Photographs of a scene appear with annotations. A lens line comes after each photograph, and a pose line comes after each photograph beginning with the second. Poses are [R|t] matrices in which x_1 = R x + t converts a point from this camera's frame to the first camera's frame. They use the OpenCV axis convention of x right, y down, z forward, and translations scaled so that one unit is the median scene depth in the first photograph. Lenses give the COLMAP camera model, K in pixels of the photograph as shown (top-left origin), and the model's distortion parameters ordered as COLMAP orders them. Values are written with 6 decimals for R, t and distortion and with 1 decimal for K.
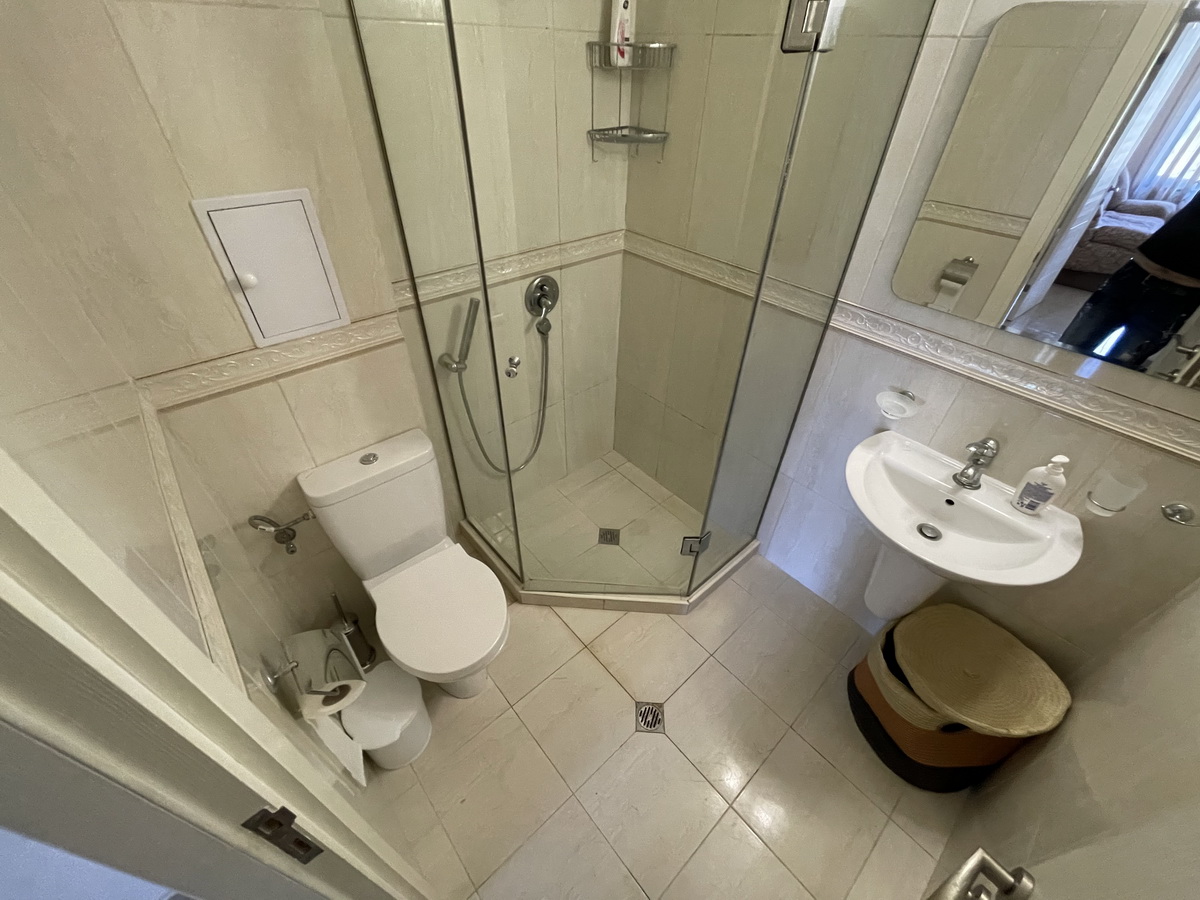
lens RADIAL K [[483.4, 0, 605.7], [0, 483.4, 448.3], [0, 0, 1]] dist [-0.002175, -0.000922]
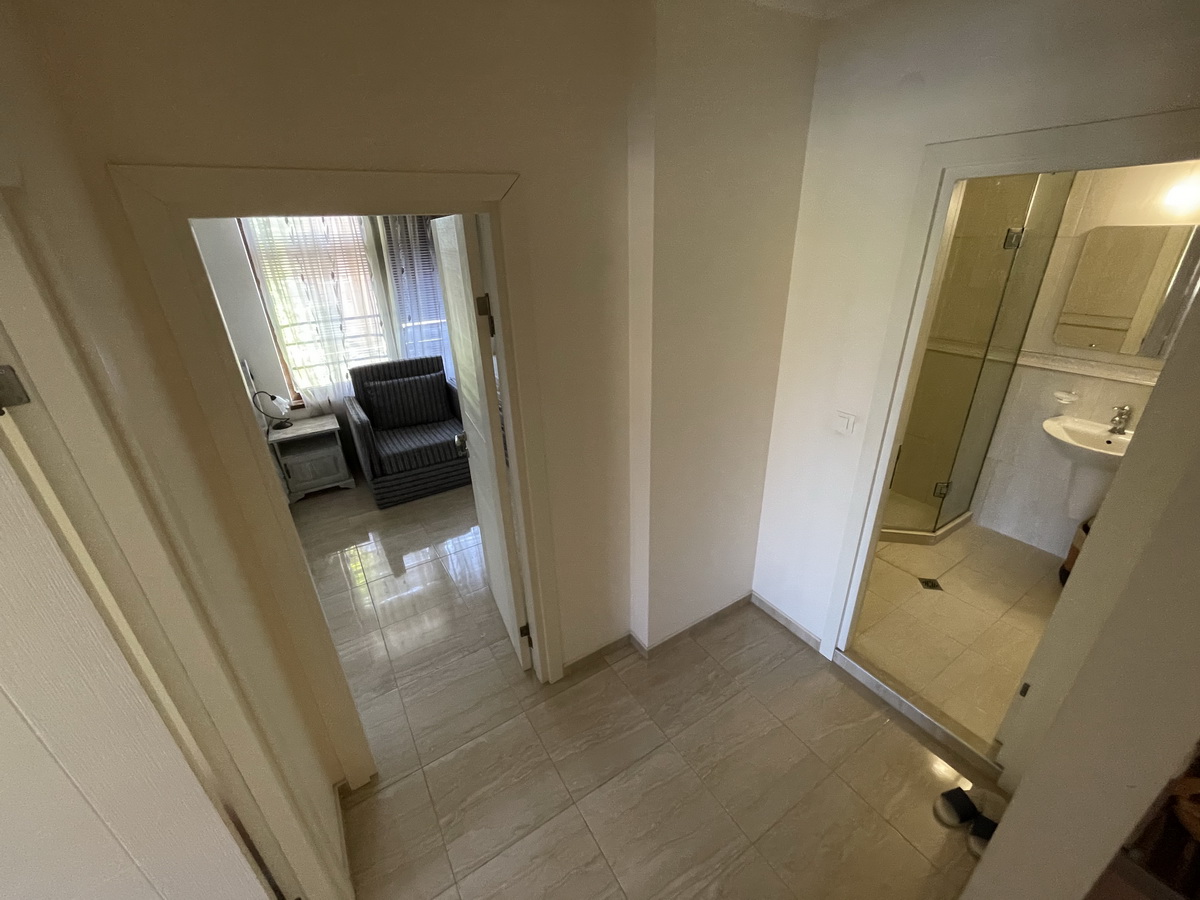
lens RADIAL K [[483.4, 0, 603.9], [0, 483.4, 453.7], [0, 0, 1]] dist [-0.002175, -0.000922]
pose [[0.985166, 0.006668, -0.171474, -0.794679], [-0.049412, 0.967948, -0.246244, 0.623262], [0.164336, 0.251064, 0.953919, -0.970851]]
